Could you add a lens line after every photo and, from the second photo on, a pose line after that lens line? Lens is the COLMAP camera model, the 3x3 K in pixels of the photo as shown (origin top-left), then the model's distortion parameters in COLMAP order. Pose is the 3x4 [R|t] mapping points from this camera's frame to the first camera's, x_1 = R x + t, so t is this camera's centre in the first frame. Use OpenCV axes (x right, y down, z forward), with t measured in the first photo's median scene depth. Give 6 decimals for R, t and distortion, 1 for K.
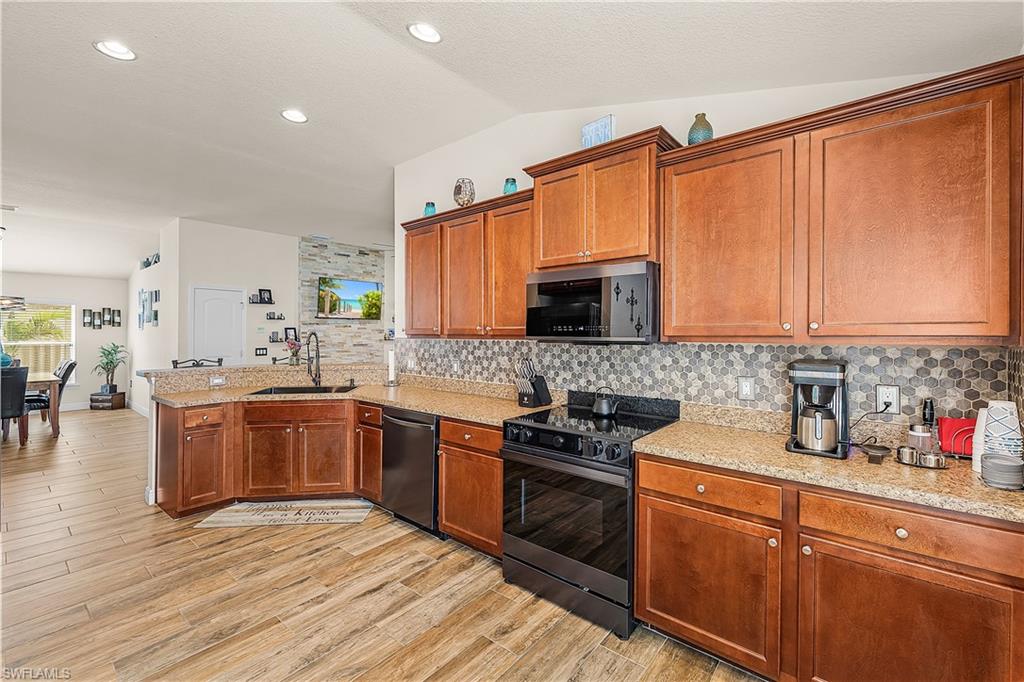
lens RADIAL K [[436.7, 0, 516.0], [0, 436.7, 328.4], [0, 0, 1]] dist [-0.001013, -0.001138]
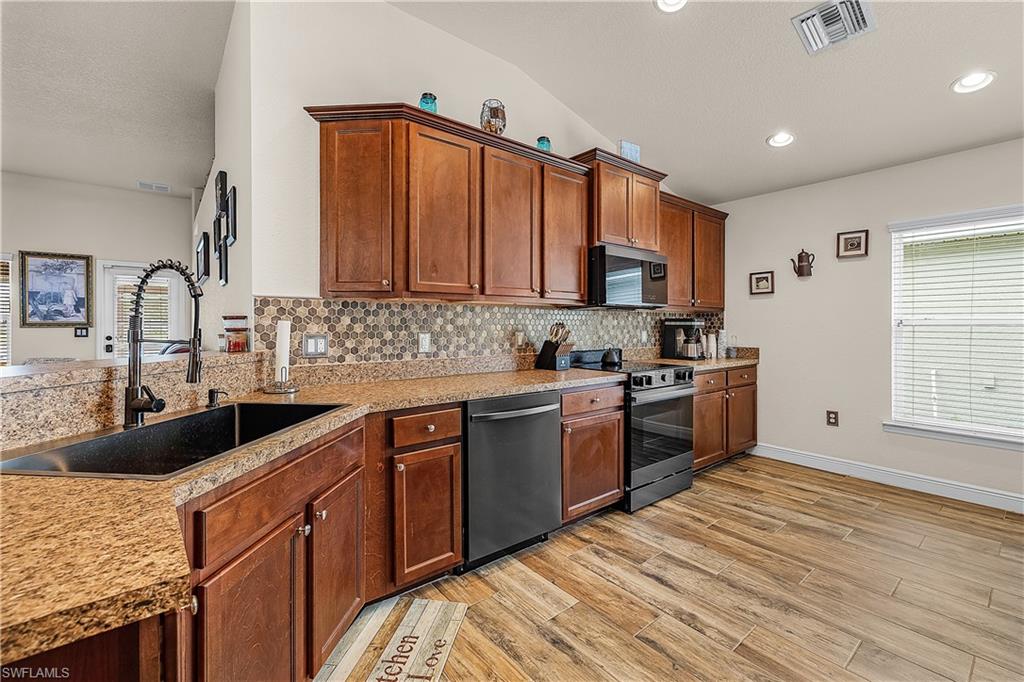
lens RADIAL K [[439.1, 0, 514.7], [0, 439.1, 317.8], [0, 0, 1]] dist [0.001121, -0.000027]
pose [[0.190909, 0.015001, 0.981493, -0.923096], [-0.011429, 0.999849, -0.013059, 0.064078], [-0.981541, -0.008725, 0.191052, 0.822745]]
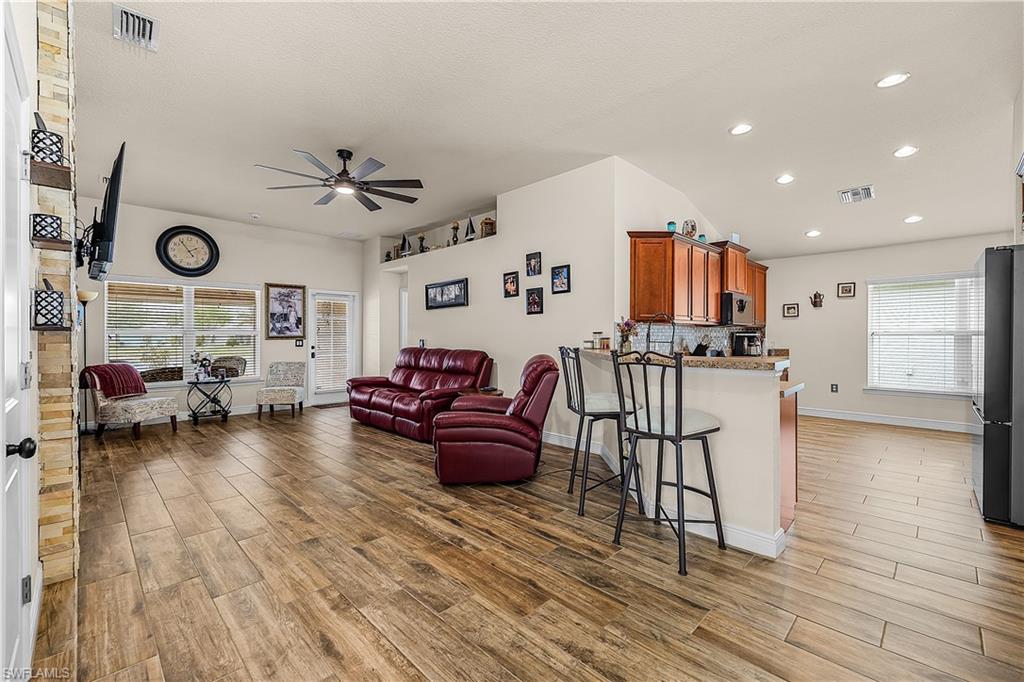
lens RADIAL K [[436.6, 0, 510.5], [0, 436.6, 330.7], [0, 0, 1]] dist [0.000626, 0.000401]
pose [[0.086073, 0.012027, 0.996216, -1.732116], [-0.007043, 0.999909, -0.011463, 0.070561], [-0.996264, -0.006030, 0.086150, 1.509917]]
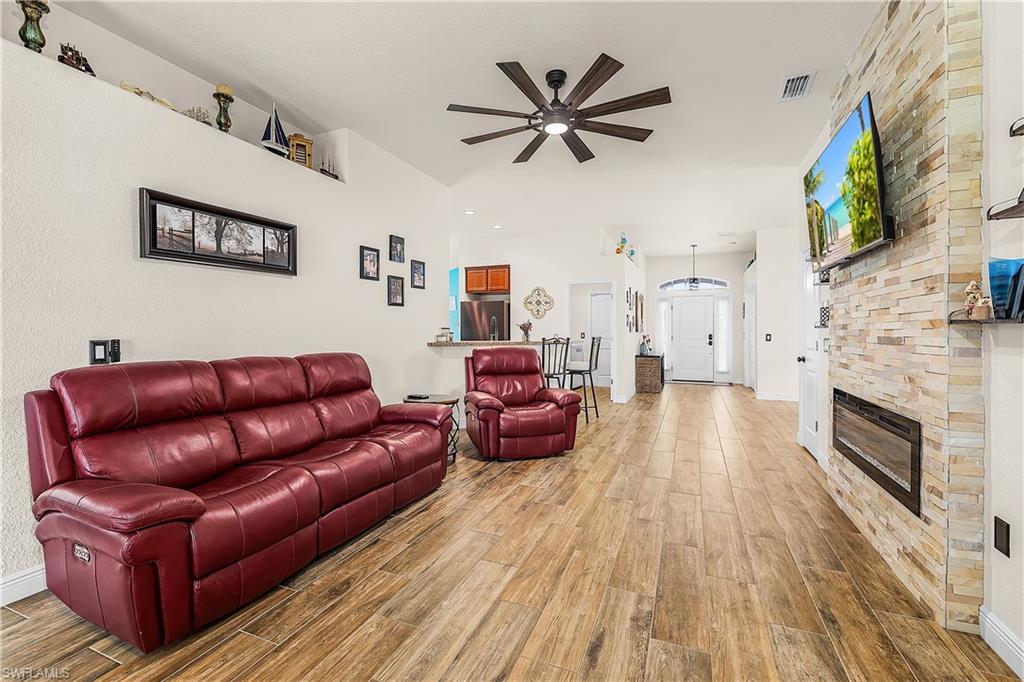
lens RADIAL K [[434.4, 0, 514.2], [0, 434.4, 325.3], [0, 0, 1]] dist [0.000490, 0.000203]
pose [[-0.951380, -0.006552, -0.307949, -0.104938], [-0.000021, 0.999775, -0.021206, 0.083135], [0.308019, -0.020168, -0.951166, 2.971128]]
